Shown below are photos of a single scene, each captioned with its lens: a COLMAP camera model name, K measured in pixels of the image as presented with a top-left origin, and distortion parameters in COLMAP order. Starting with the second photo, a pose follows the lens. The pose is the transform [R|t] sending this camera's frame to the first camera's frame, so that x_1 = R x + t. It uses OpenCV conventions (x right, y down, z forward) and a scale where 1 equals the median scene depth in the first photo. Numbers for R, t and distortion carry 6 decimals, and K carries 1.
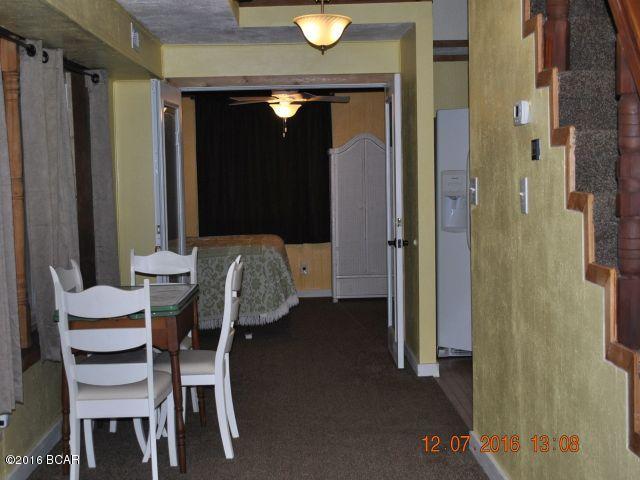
lens RADIAL K [[957.0, 0, 320.0], [0, 957.0, 240.0], [0, 0, 1]] dist [-0.166172, -0.047894]
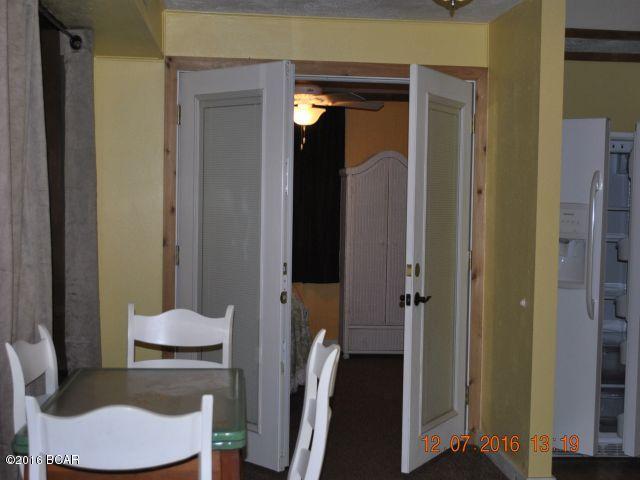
lens RADIAL K [[972.2, 0, 320.0], [0, 972.2, 240.0], [0, 0, 1]] dist [-0.010917, -0.387930]
pose [[0.997073, 0.041901, 0.063950, -0.103255], [-0.040222, 0.998817, -0.027319, -0.019166], [-0.065019, 0.024667, 0.997579, 0.305958]]
